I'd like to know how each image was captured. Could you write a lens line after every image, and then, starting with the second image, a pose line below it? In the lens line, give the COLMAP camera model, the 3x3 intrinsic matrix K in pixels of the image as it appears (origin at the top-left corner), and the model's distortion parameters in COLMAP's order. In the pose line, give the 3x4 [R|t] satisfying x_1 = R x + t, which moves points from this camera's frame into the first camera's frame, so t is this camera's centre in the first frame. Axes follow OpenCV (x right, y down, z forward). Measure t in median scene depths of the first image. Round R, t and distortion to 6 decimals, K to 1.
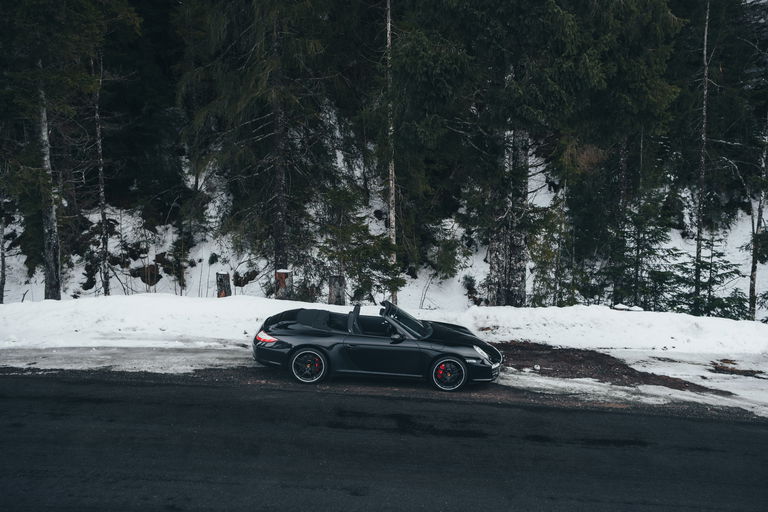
lens RADIAL K [[735.5, 0, 383.0], [0, 735.5, 259.5], [0, 0, 1]] dist [-0.078558, 0.193791]
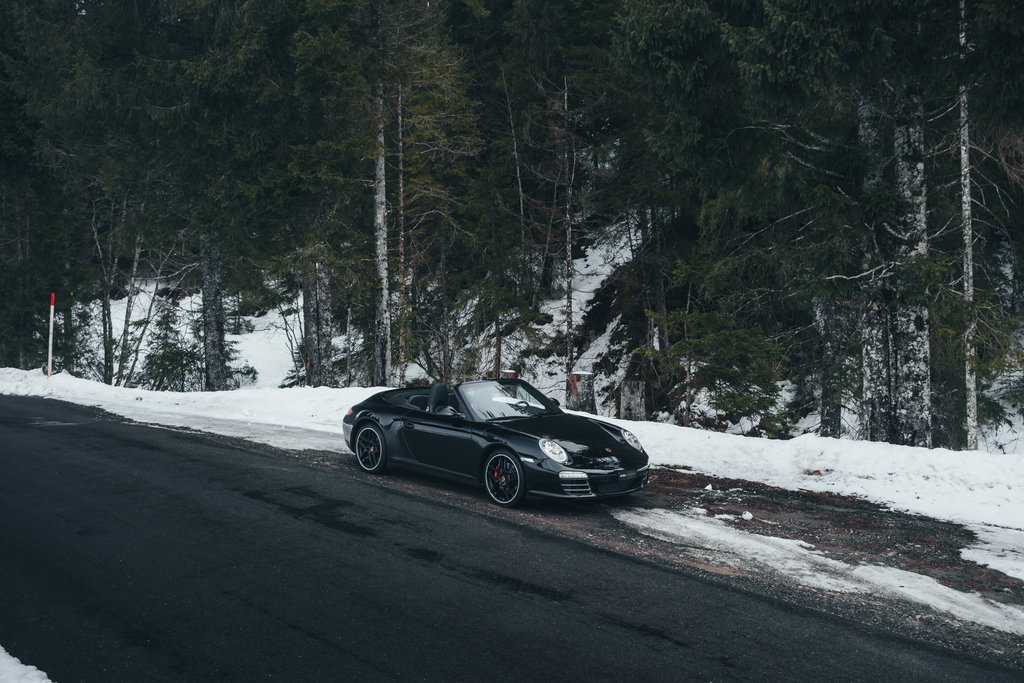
lens RADIAL K [[980.7, 0, 510.7], [0, 980.7, 346.2], [0, 0, 1]] dist [-0.078558, 0.193791]
pose [[0.714128, -0.002004, -0.700012, 0.502602], [-0.088599, 0.991695, -0.093225, 0.088242], [0.694385, 0.128595, 0.708020, 0.286201]]
